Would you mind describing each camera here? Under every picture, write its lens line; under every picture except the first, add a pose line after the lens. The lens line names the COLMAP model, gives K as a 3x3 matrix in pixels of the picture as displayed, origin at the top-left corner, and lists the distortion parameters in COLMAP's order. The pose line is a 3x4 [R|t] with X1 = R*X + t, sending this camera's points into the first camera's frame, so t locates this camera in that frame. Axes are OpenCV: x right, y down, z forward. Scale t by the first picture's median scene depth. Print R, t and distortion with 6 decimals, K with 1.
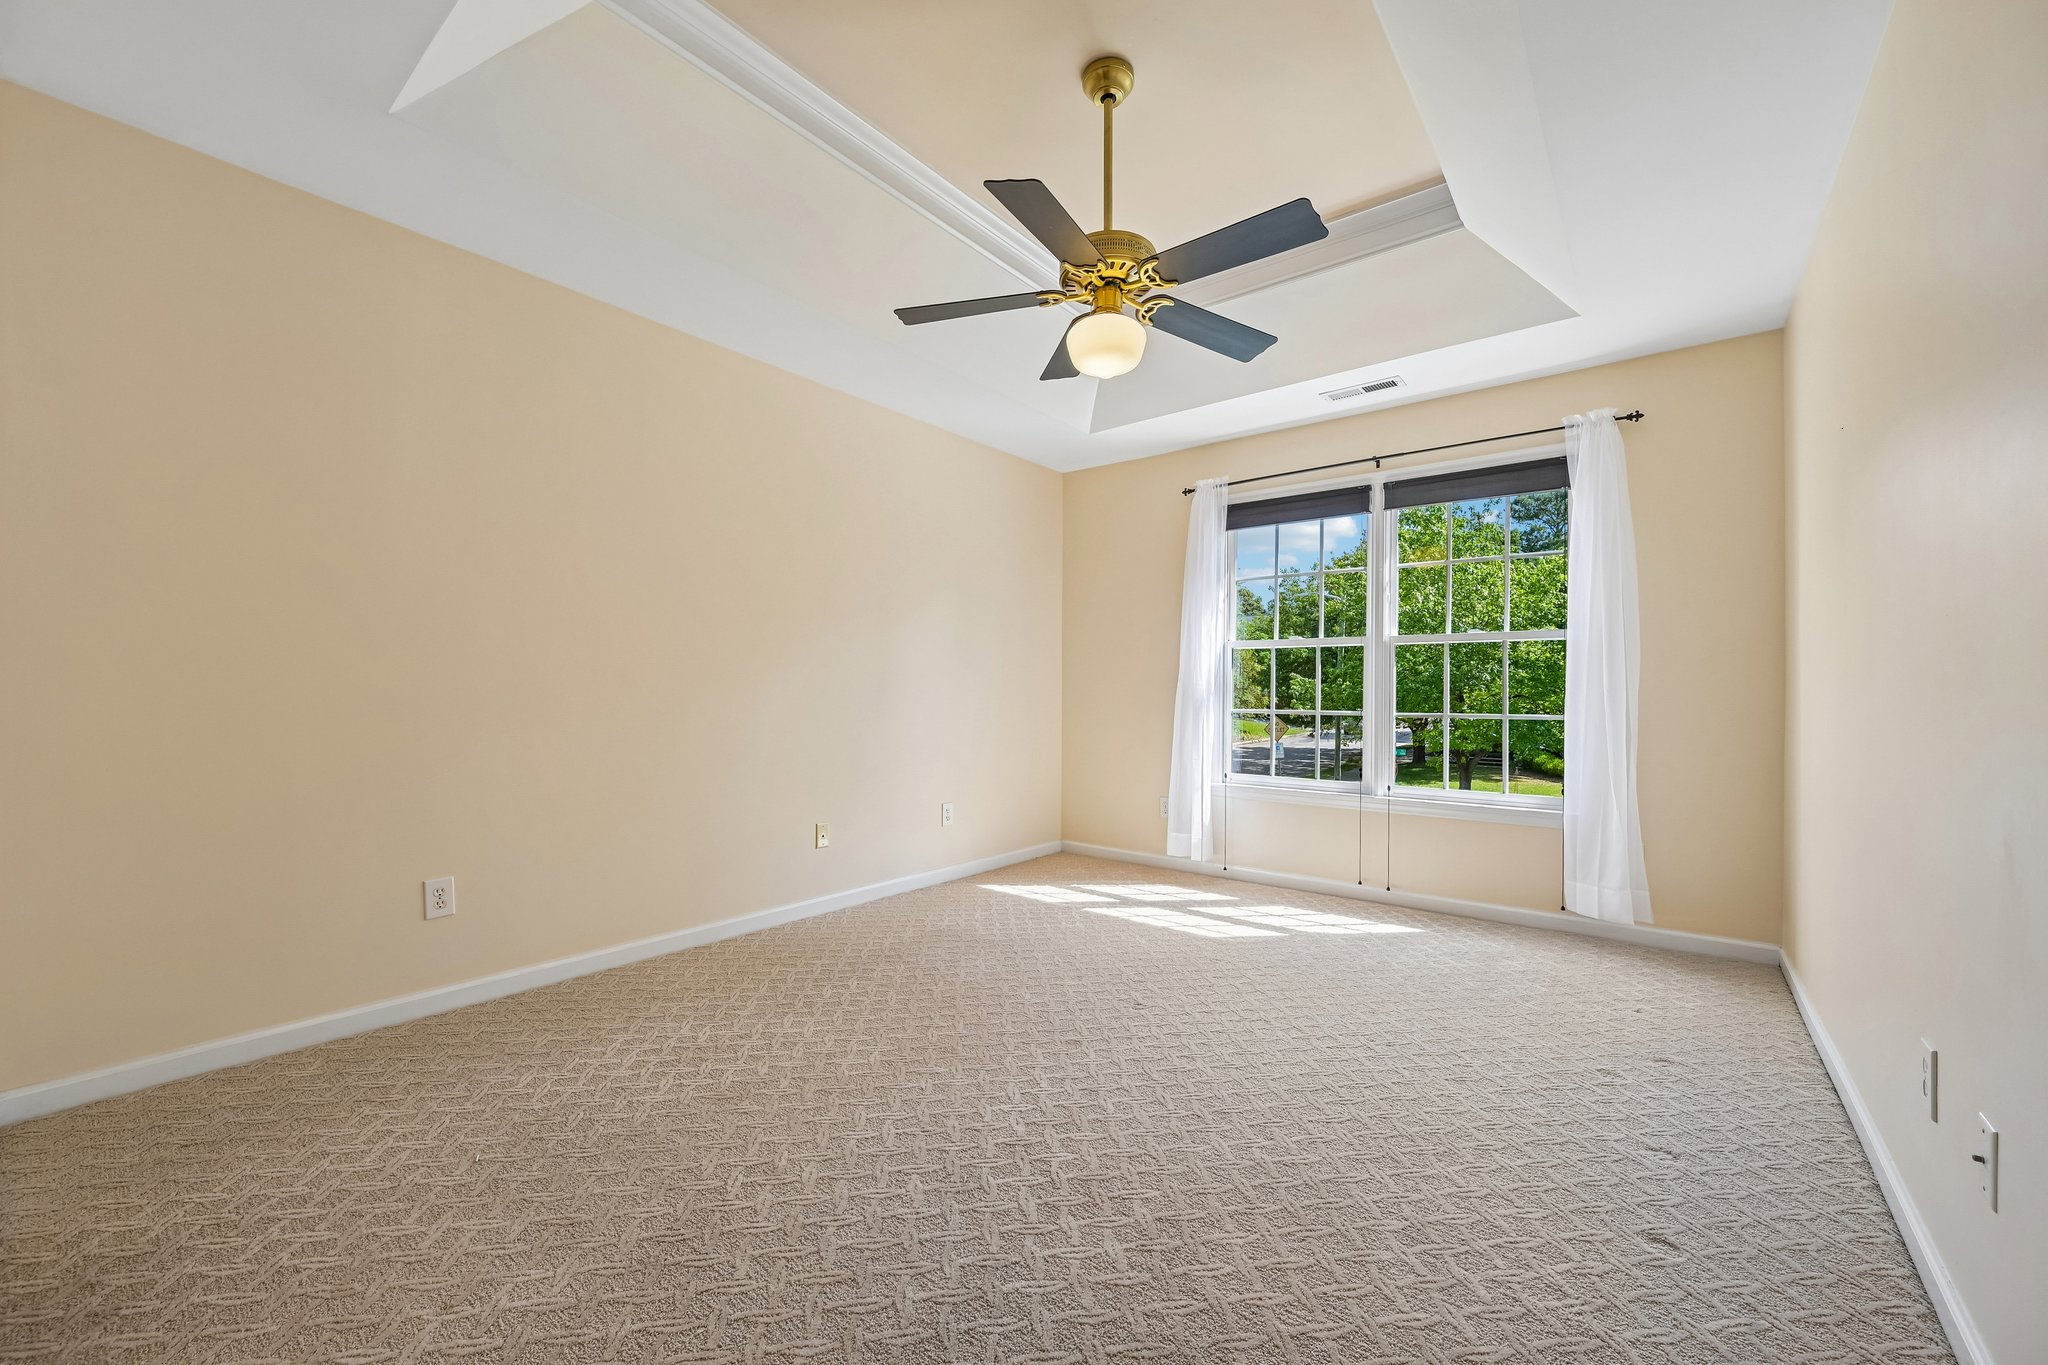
lens RADIAL K [[793.6, 0, 1027.3], [0, 793.6, 695.2], [0, 0, 1]] dist [0.000145, 0.000067]
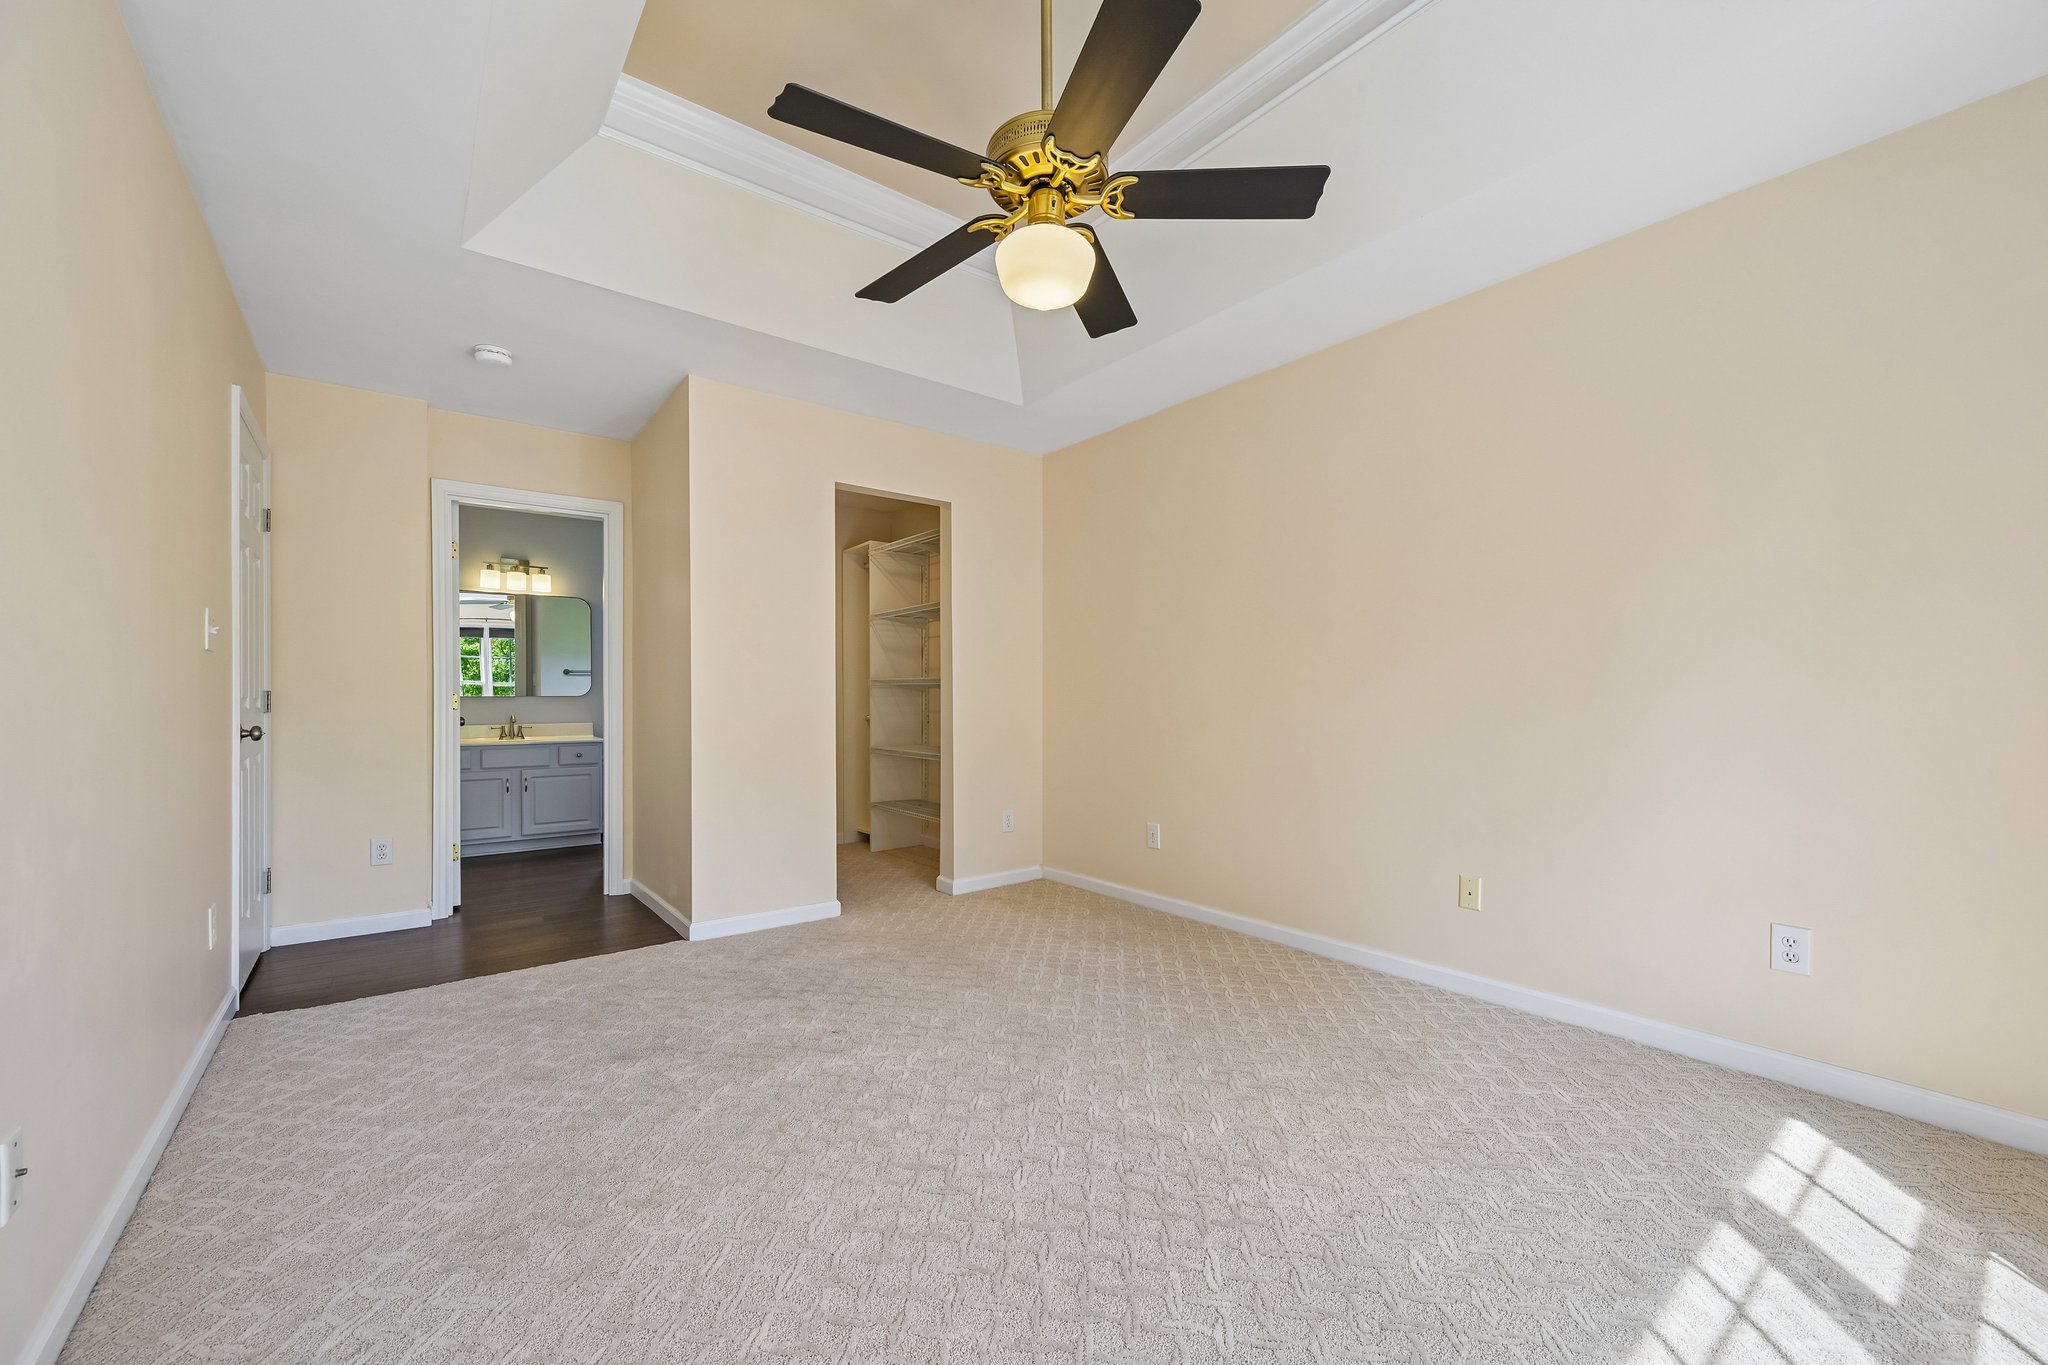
lens RADIAL K [[824.1, 0, 1025.9], [0, 824.1, 708.3], [0, 0, 1]] dist [0.000469, 0.000143]
pose [[-0.241829, 0.000661, -0.970319, 0.574048], [-0.011433, 0.999928, 0.003530, 0.005359], [0.970252, 0.011947, -0.241804, 0.751387]]
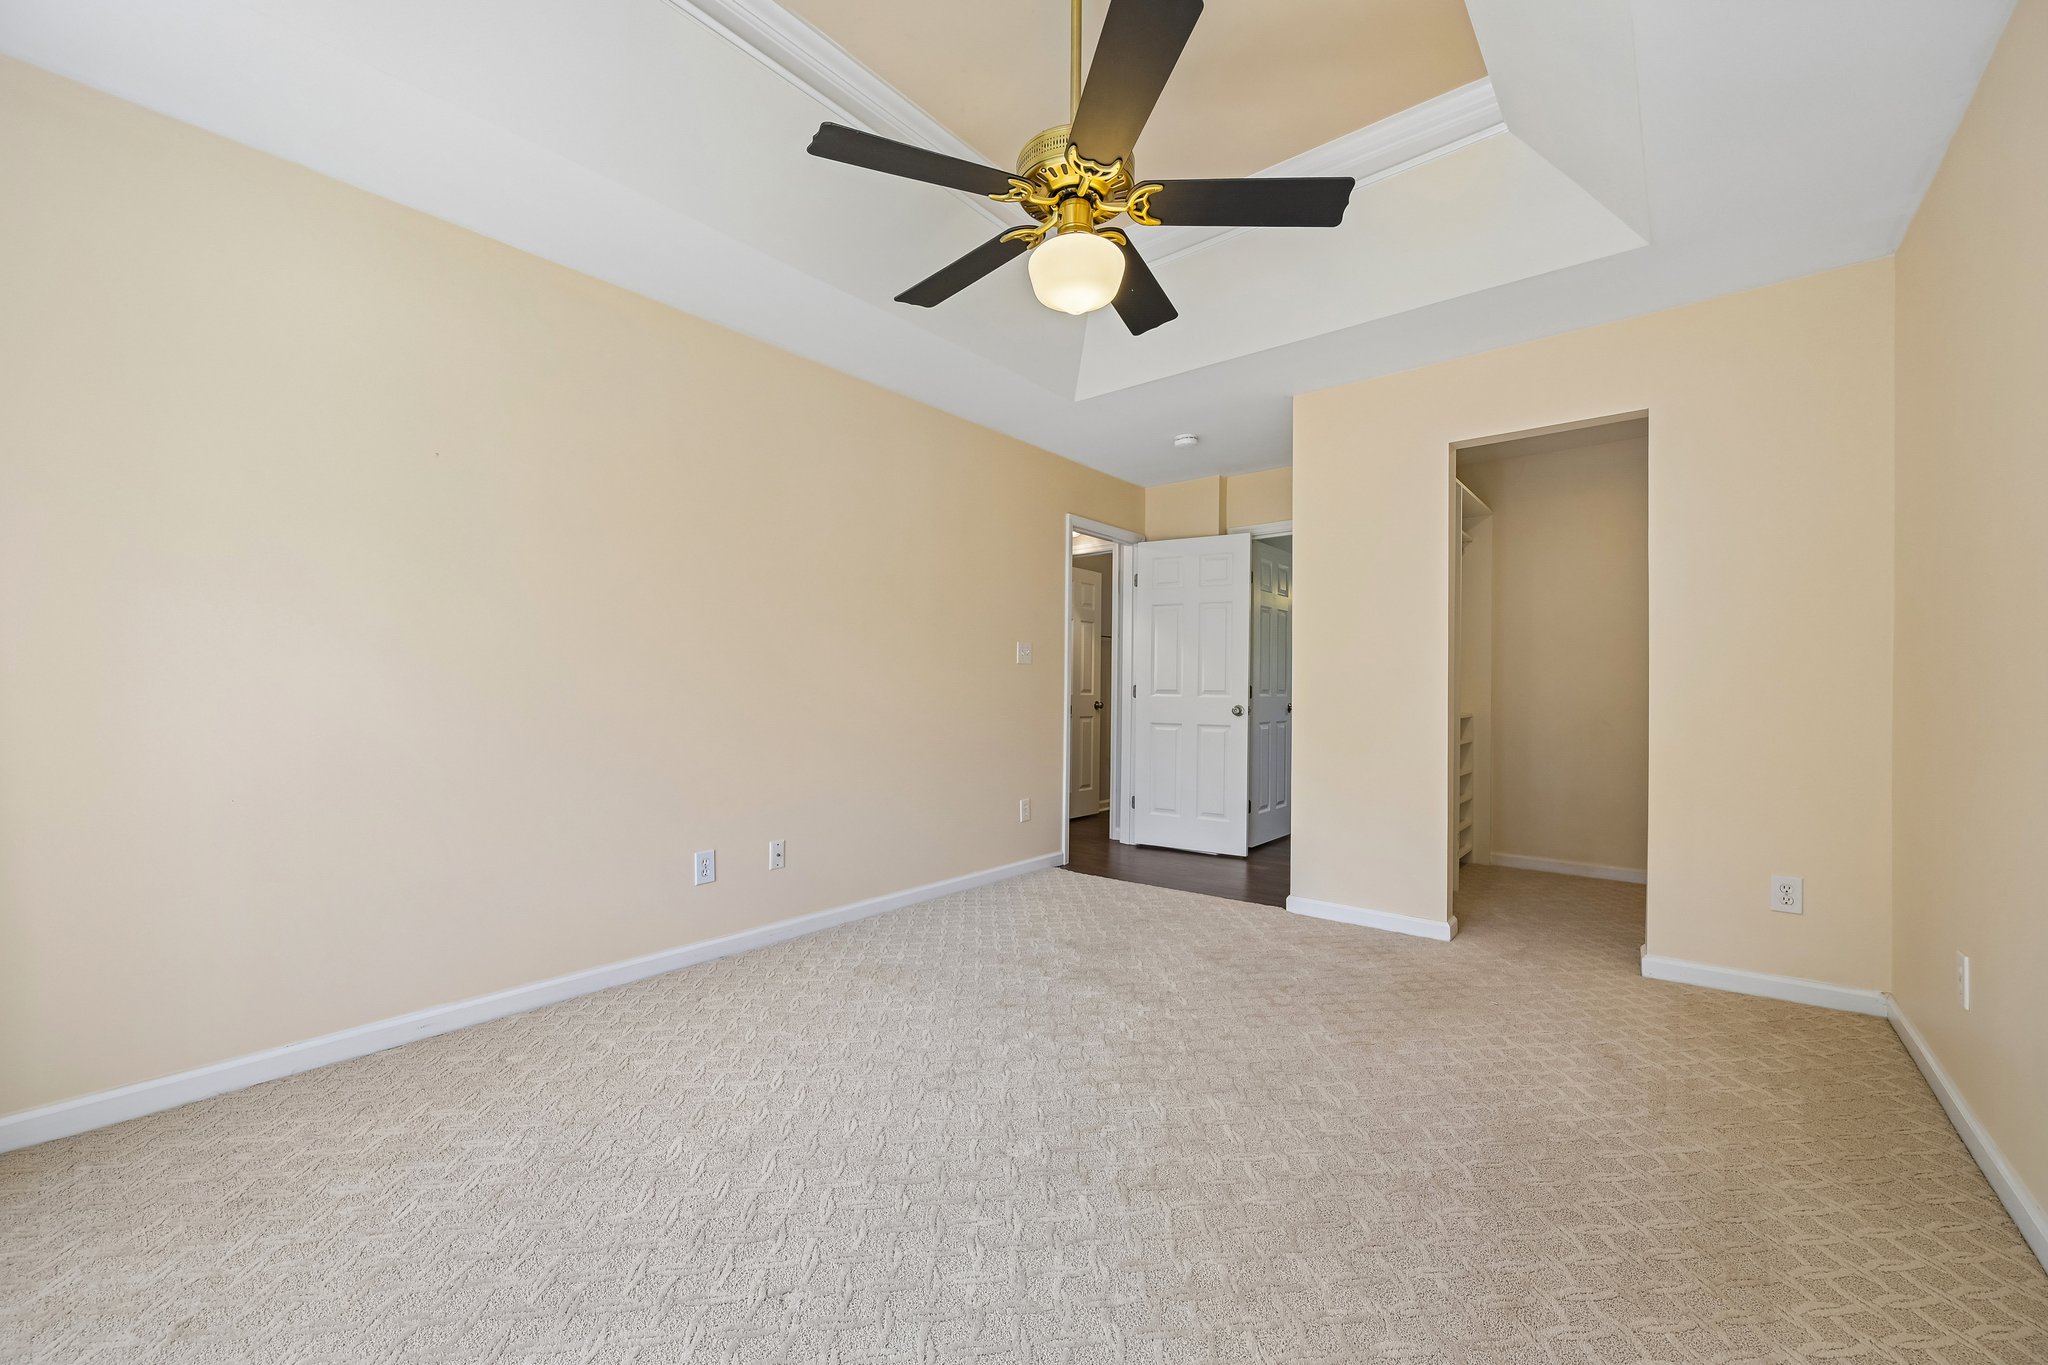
lens RADIAL K [[843.7, 0, 1024.0], [0, 843.7, 682.5], [0, 0, 1]] dist [0.000085, 0.000107]
pose [[-0.998717, -0.008021, 0.049992, 0.058281], [-0.007545, 0.999924, 0.009713, -0.015375], [-0.050066, 0.009324, -0.998702, 1.209814]]
